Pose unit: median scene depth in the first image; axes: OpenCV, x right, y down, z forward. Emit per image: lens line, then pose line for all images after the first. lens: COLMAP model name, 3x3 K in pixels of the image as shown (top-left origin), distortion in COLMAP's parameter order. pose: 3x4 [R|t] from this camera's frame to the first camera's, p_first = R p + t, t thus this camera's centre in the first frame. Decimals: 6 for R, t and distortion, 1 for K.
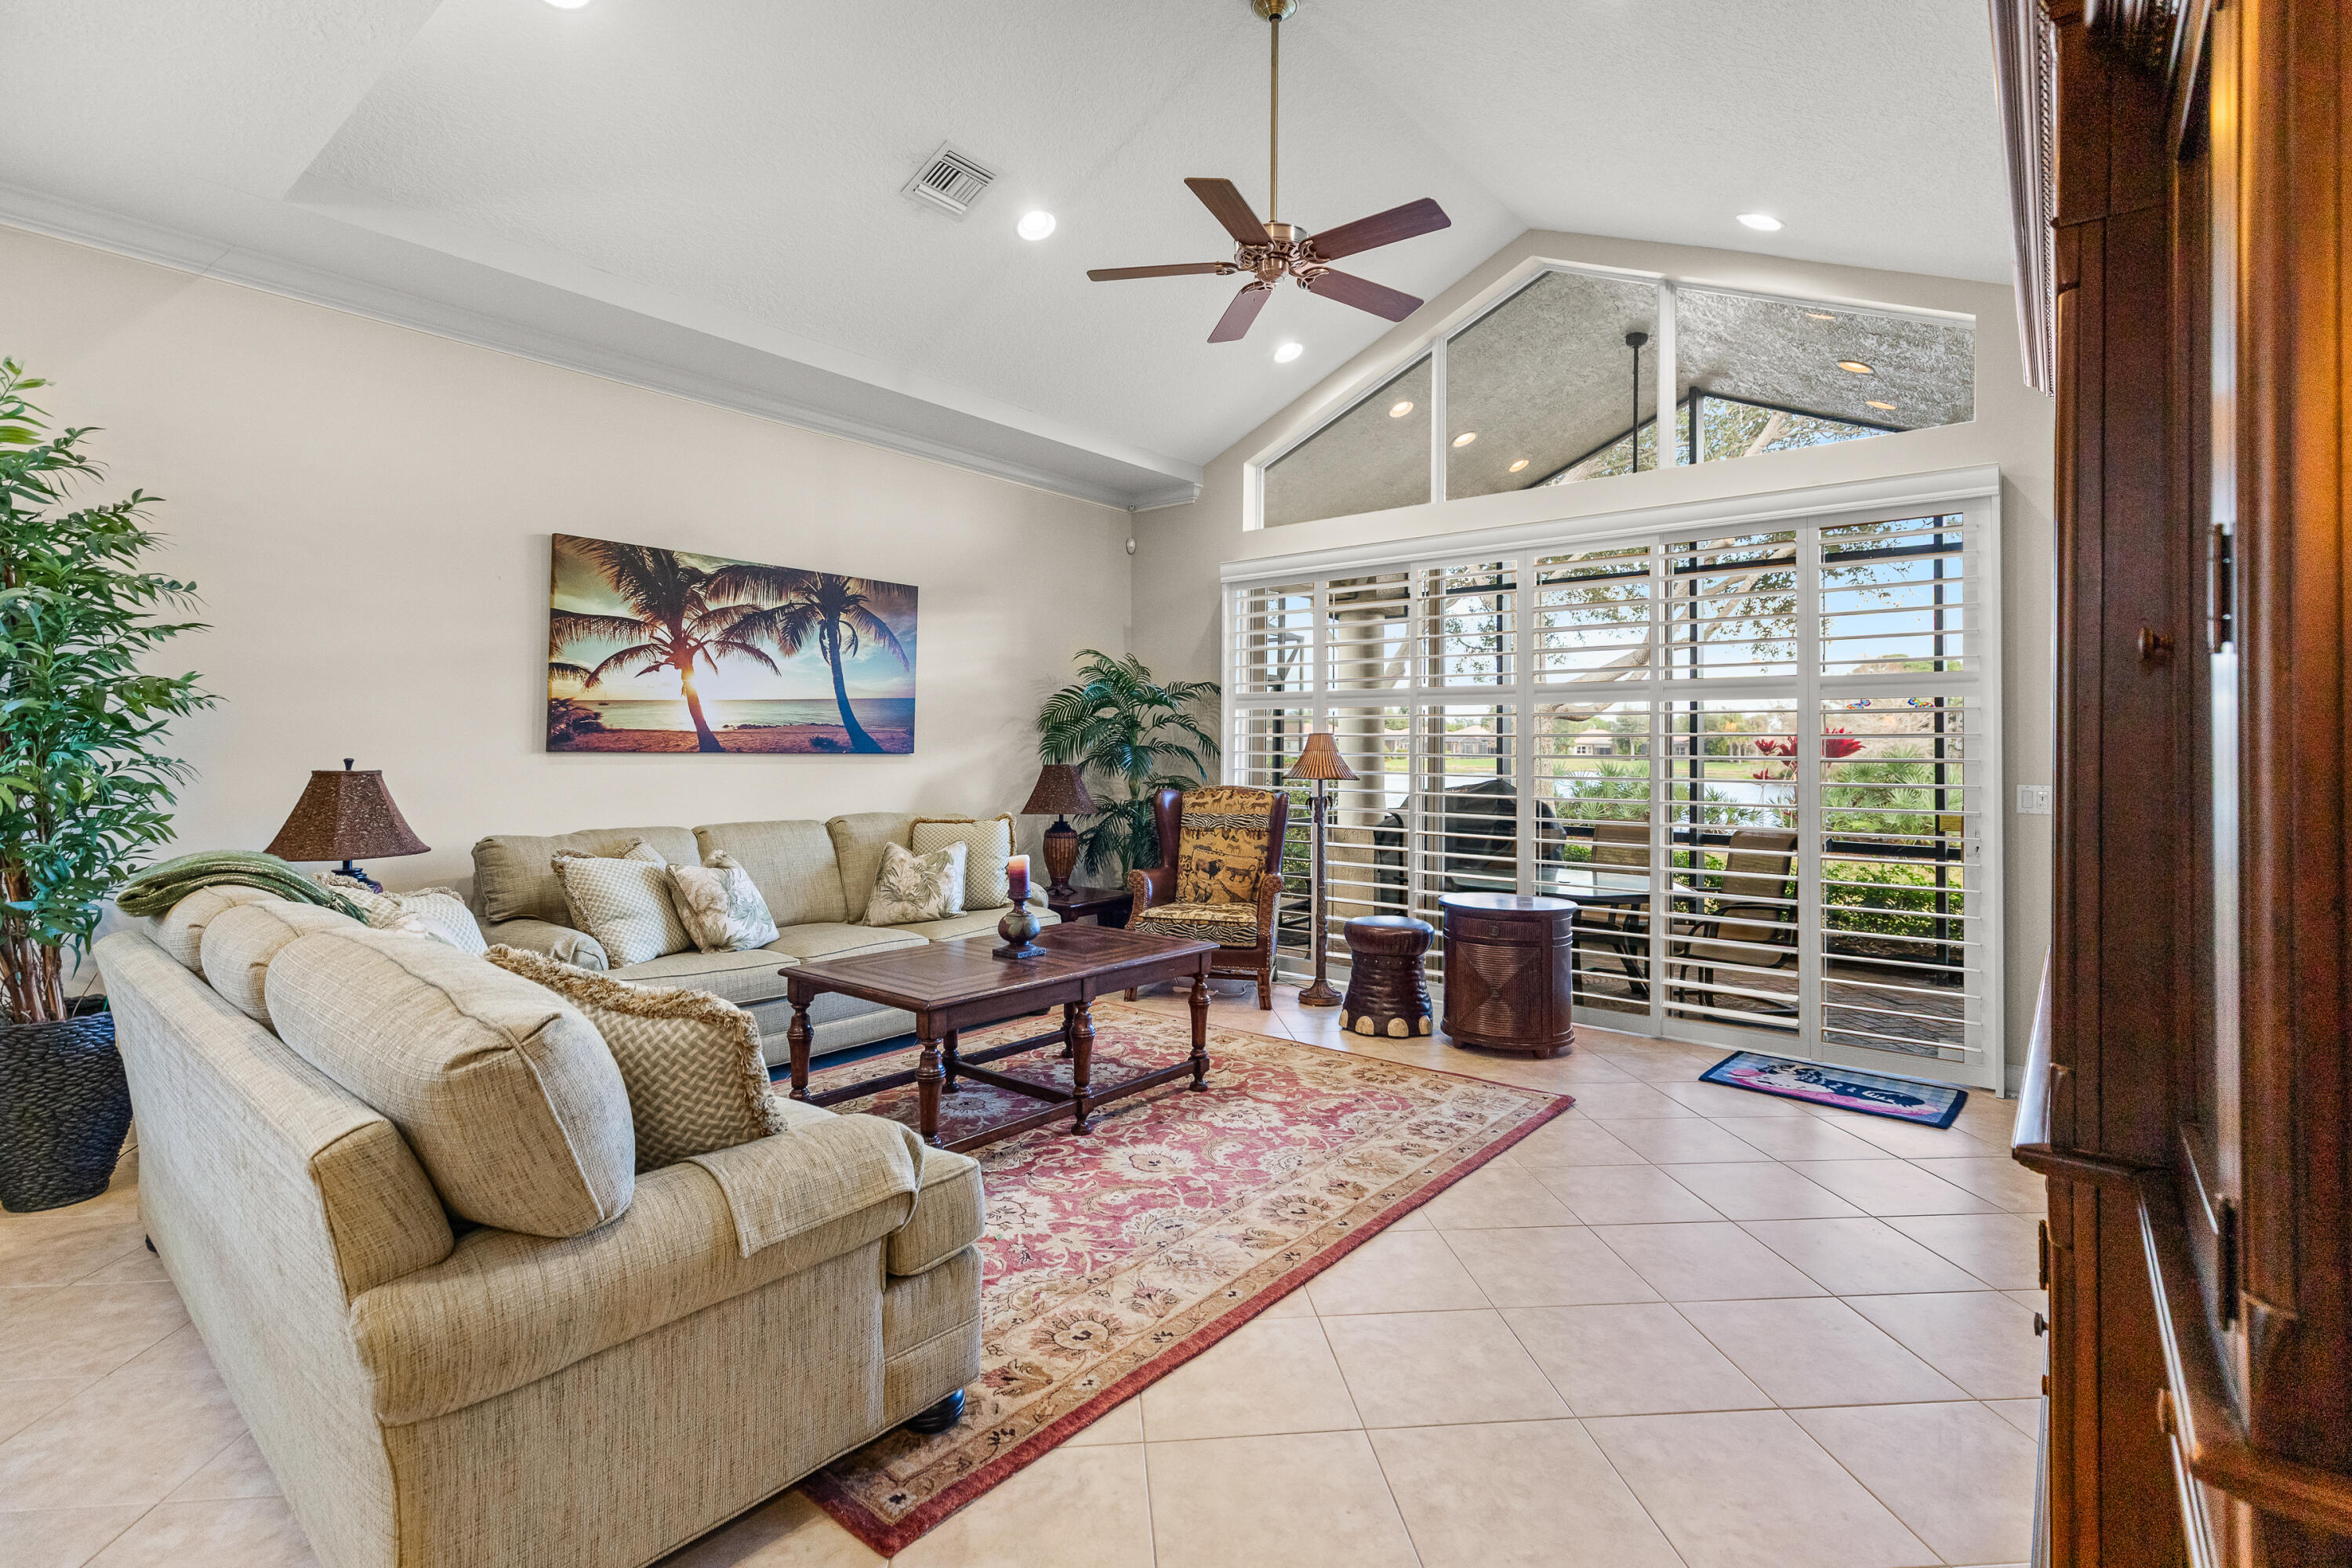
lens RADIAL K [[1090.6, 0, 1181.3], [0, 1090.6, 733.7], [0, 0, 1]] dist [0.009299, -0.001085]
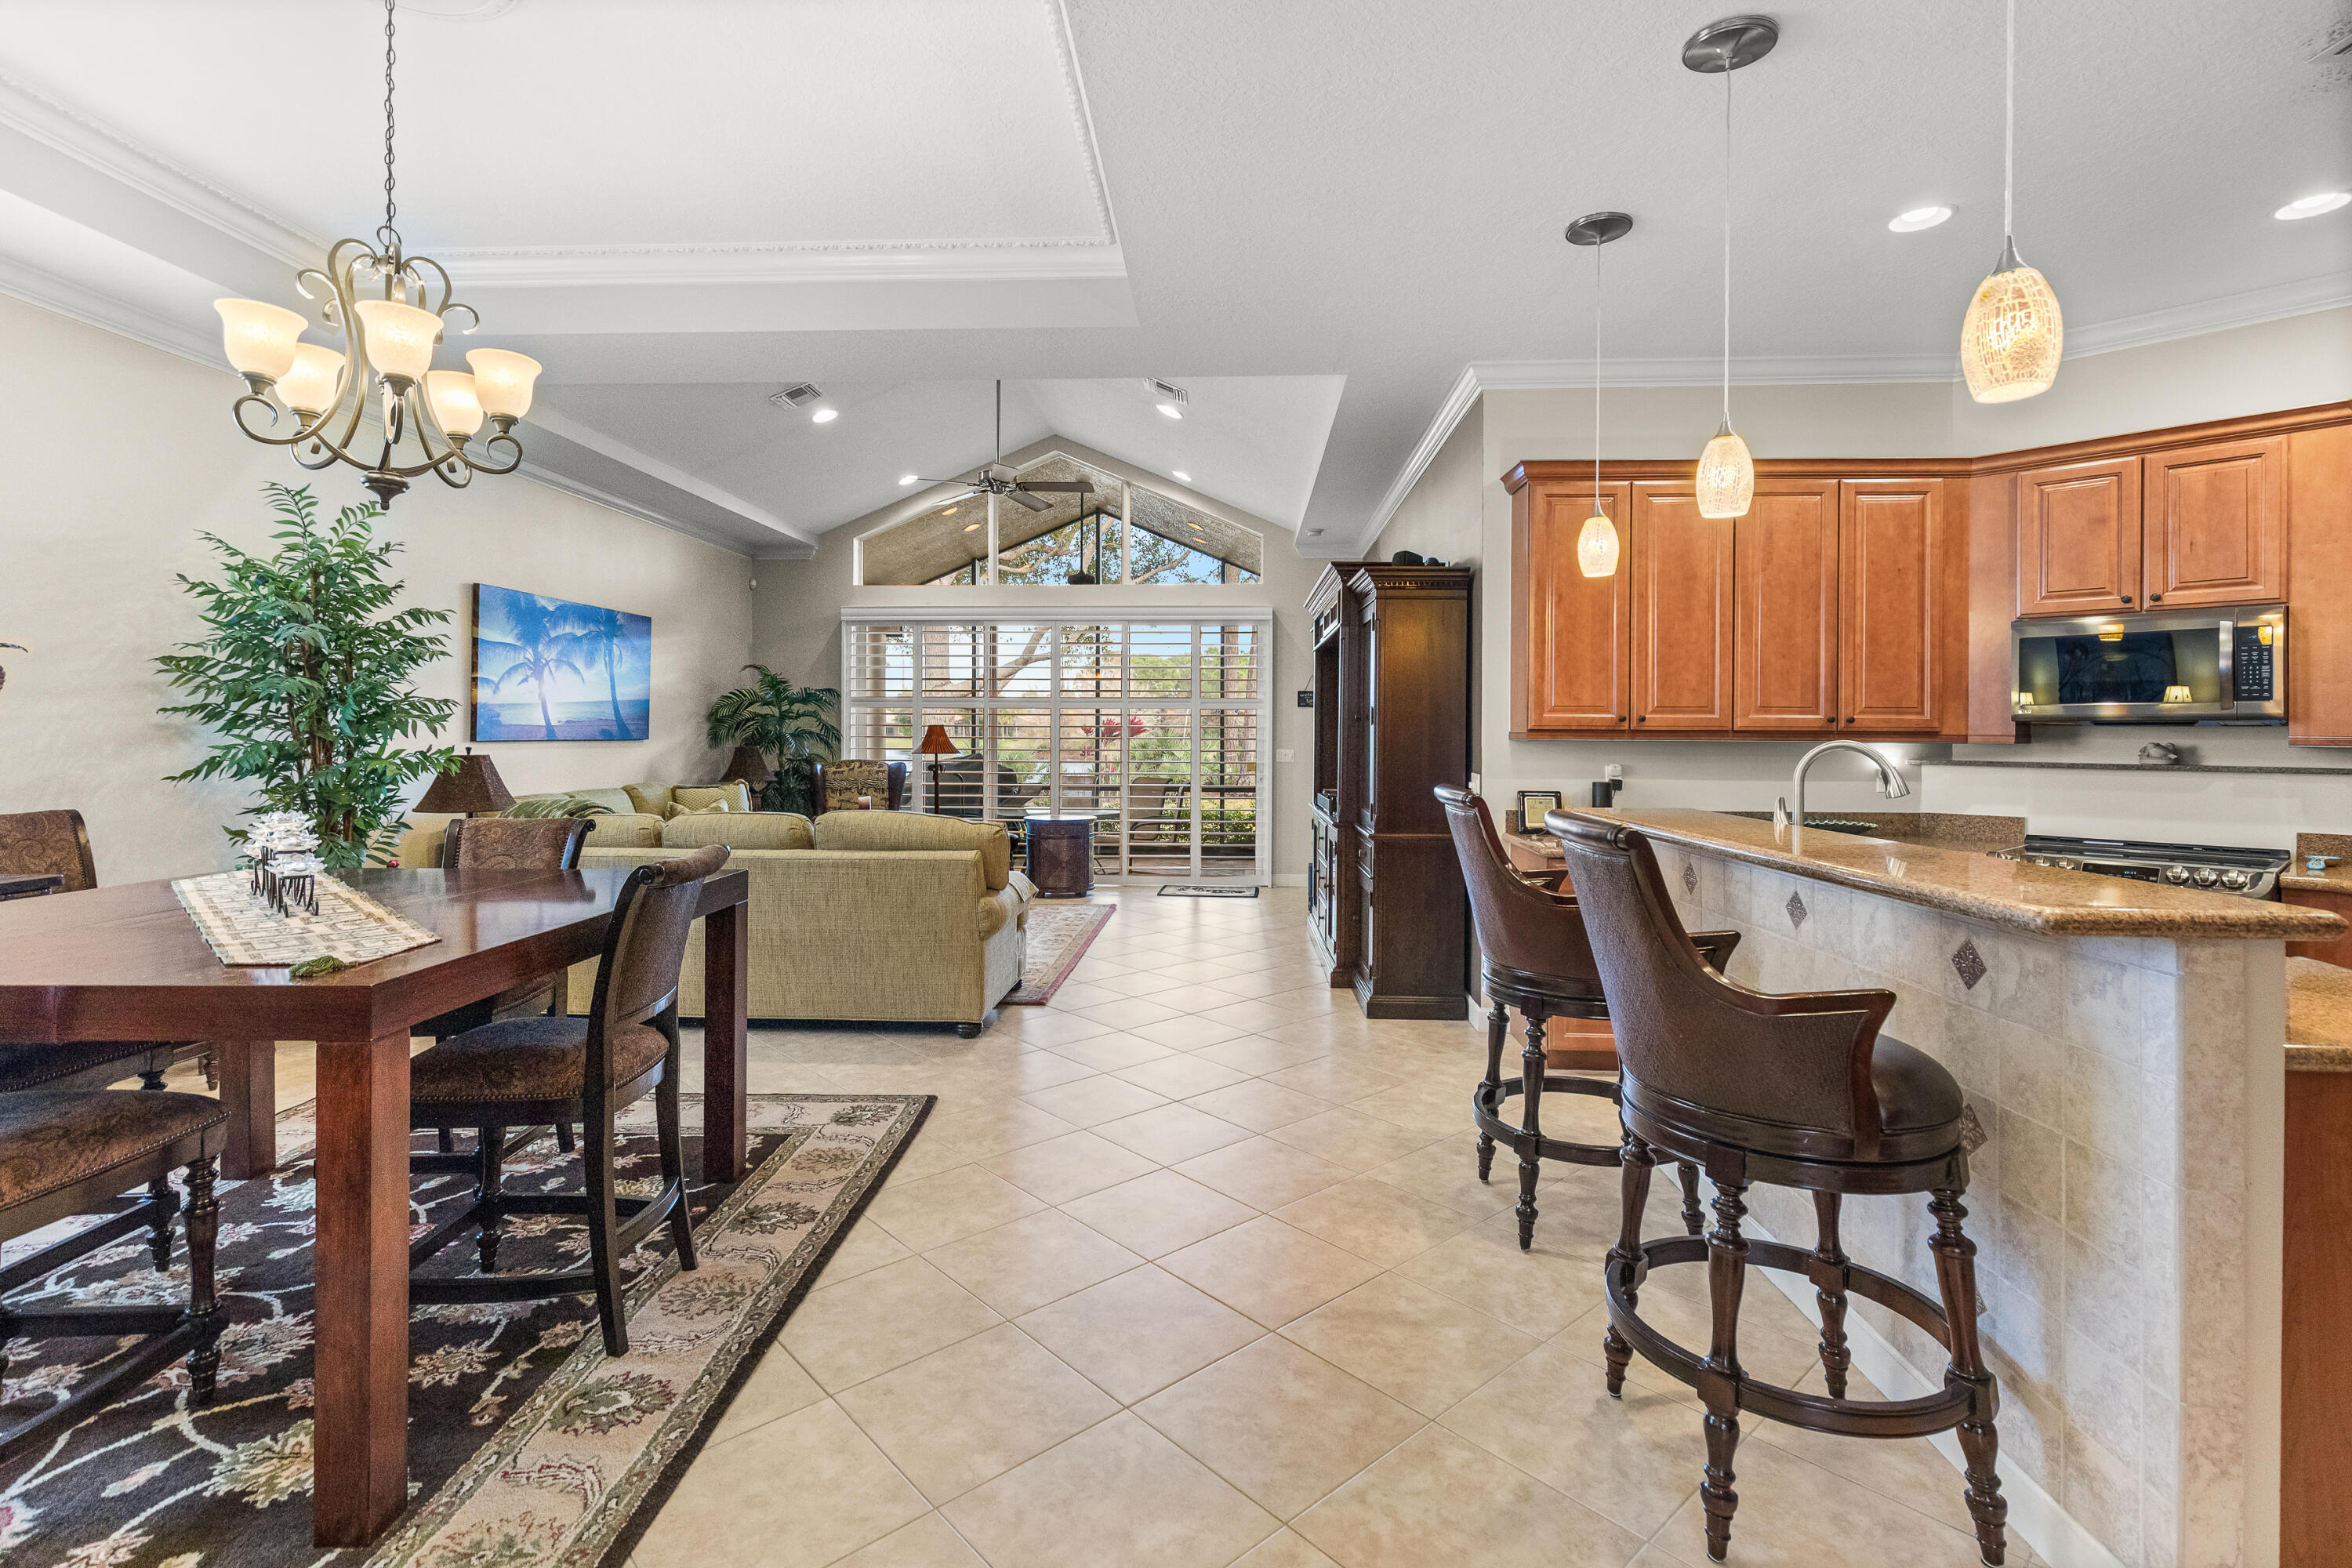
lens RADIAL K [[1090.6, 0, 1178.0], [0, 1090.6, 730.5], [0, 0, 1]] dist [0.009299, -0.001085]
pose [[0.805106, -0.005315, 0.593107, -0.661631], [-0.002926, 0.999912, 0.012933, -0.016823], [-0.593124, -0.012148, 0.805020, -0.621769]]
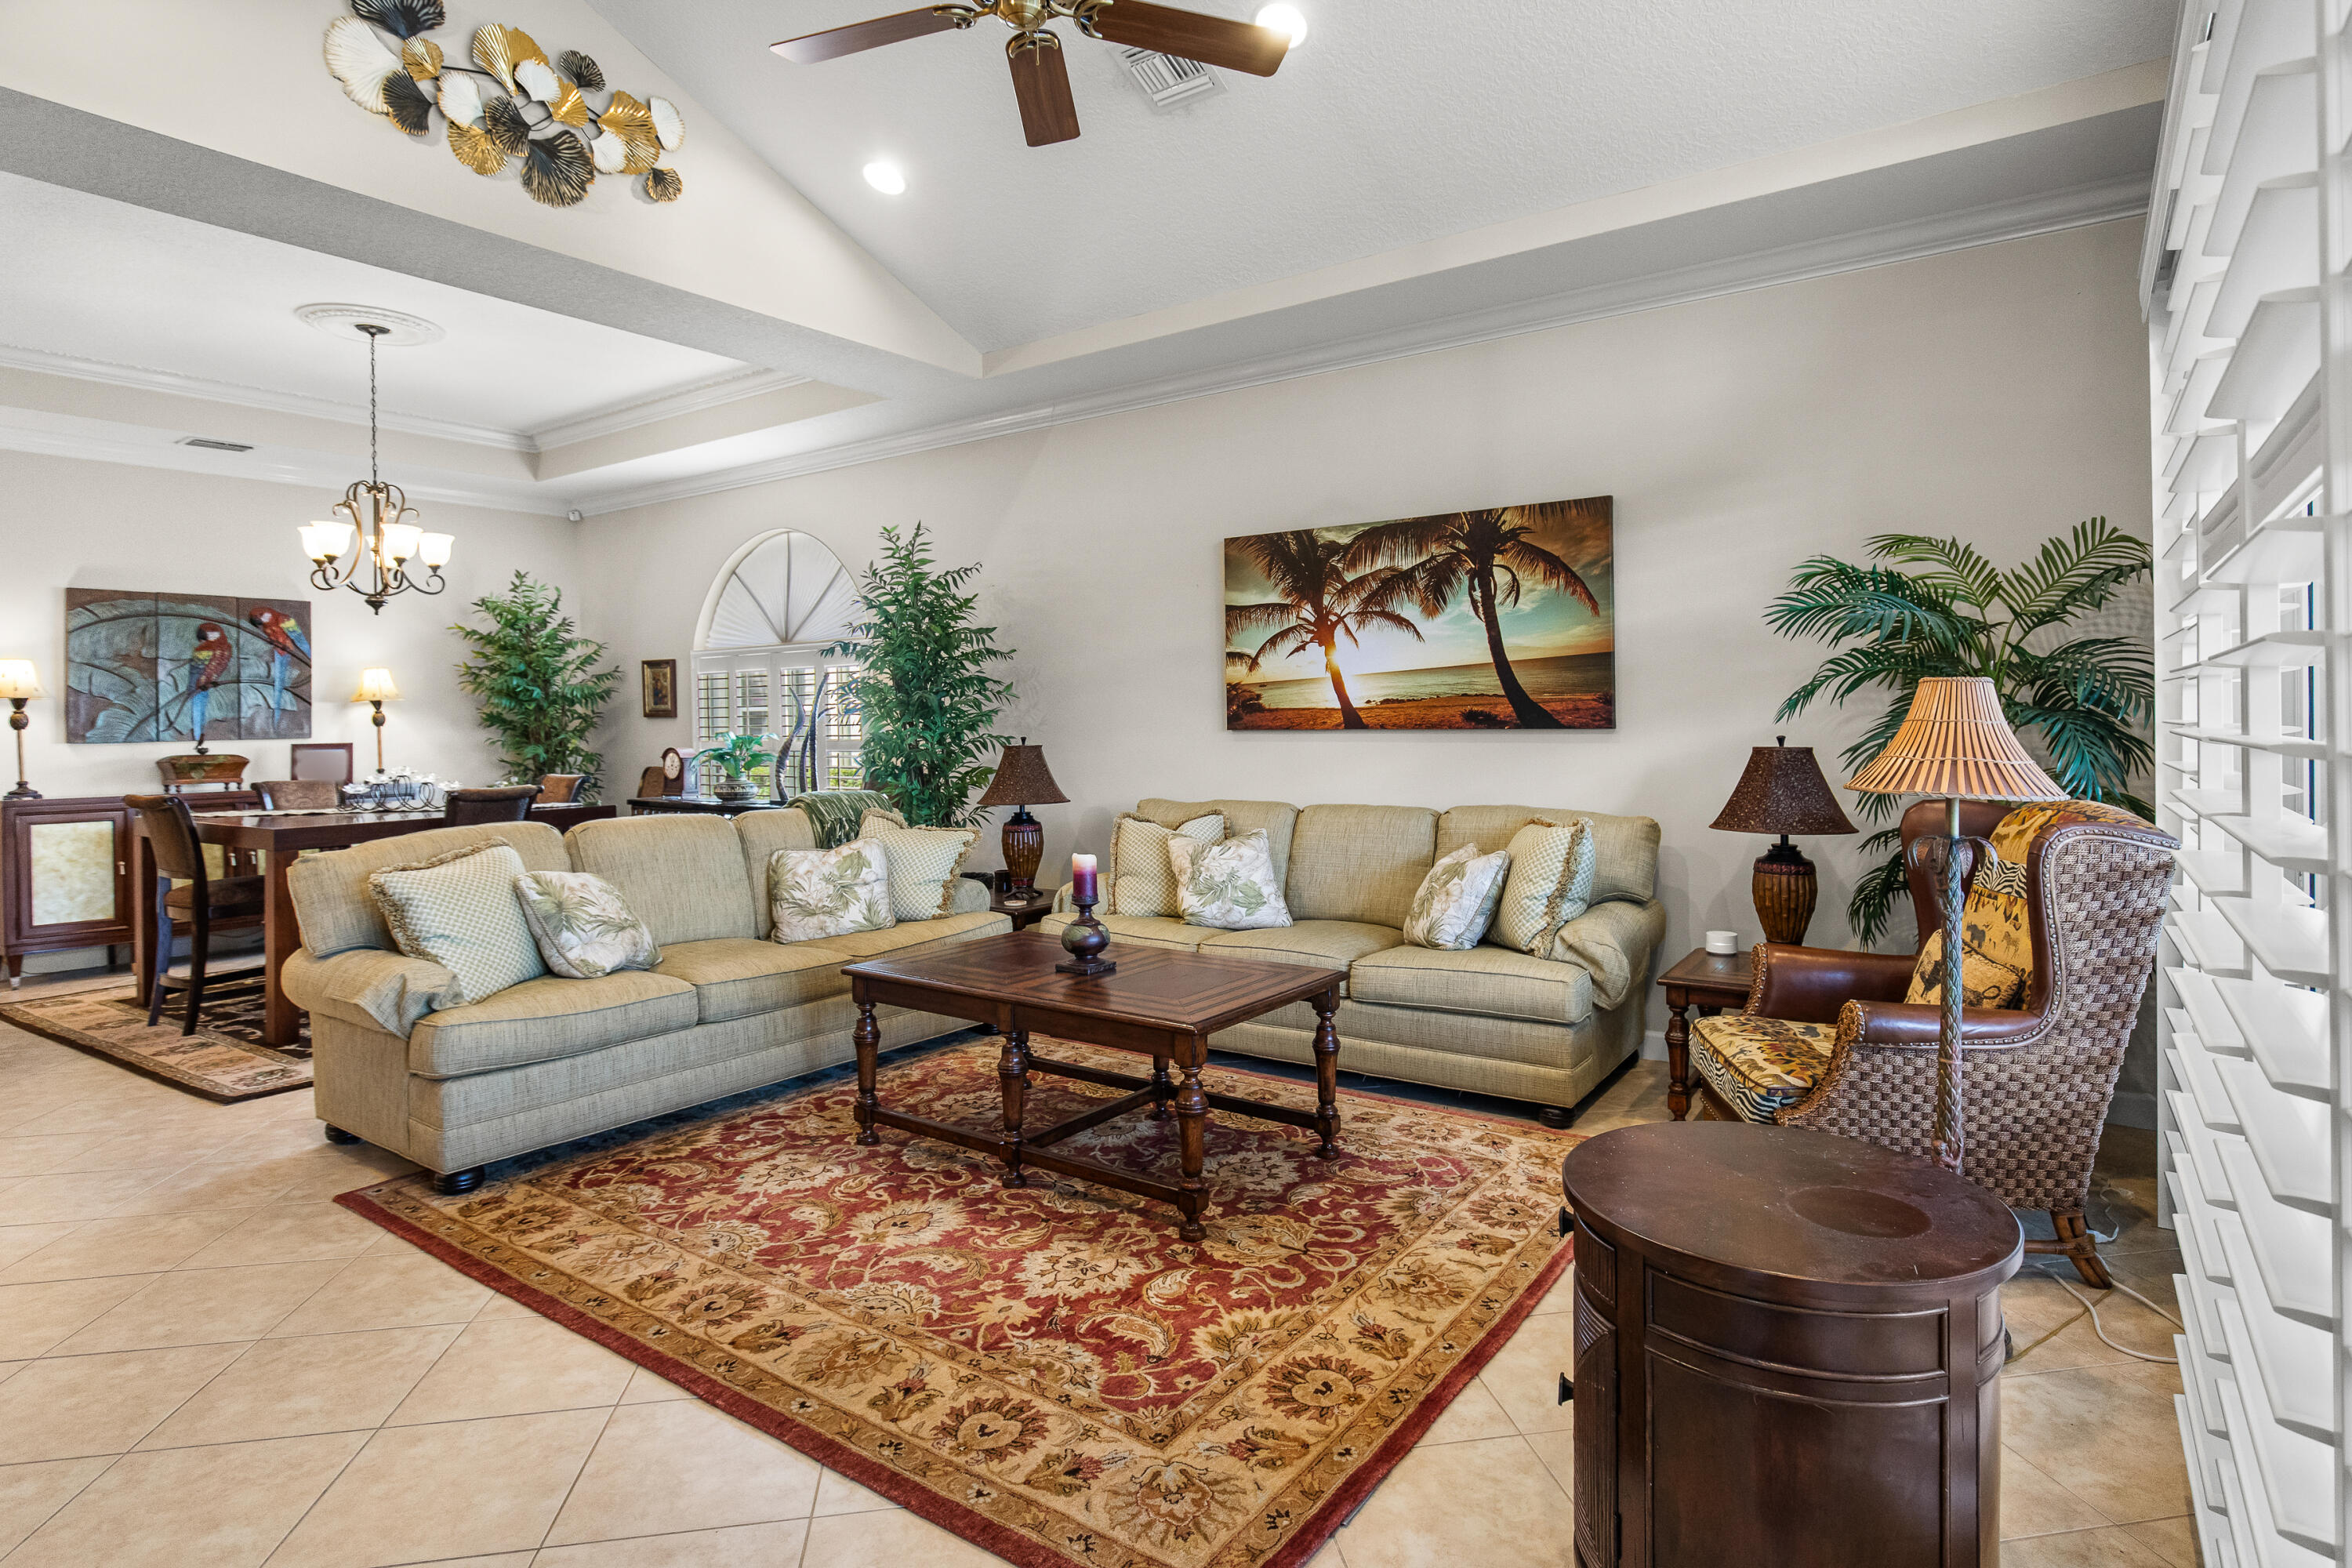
lens RADIAL K [[1237.7, 0, 1213.9], [0, 1237.7, 712.6], [0, 0, 1]] dist [-0.002014, -0.000490]
pose [[0.082573, -0.017048, -0.996439, 0.686626], [0.024212, 0.999593, -0.015096, 0.016613], [0.996291, -0.022880, 0.082952, 0.851244]]
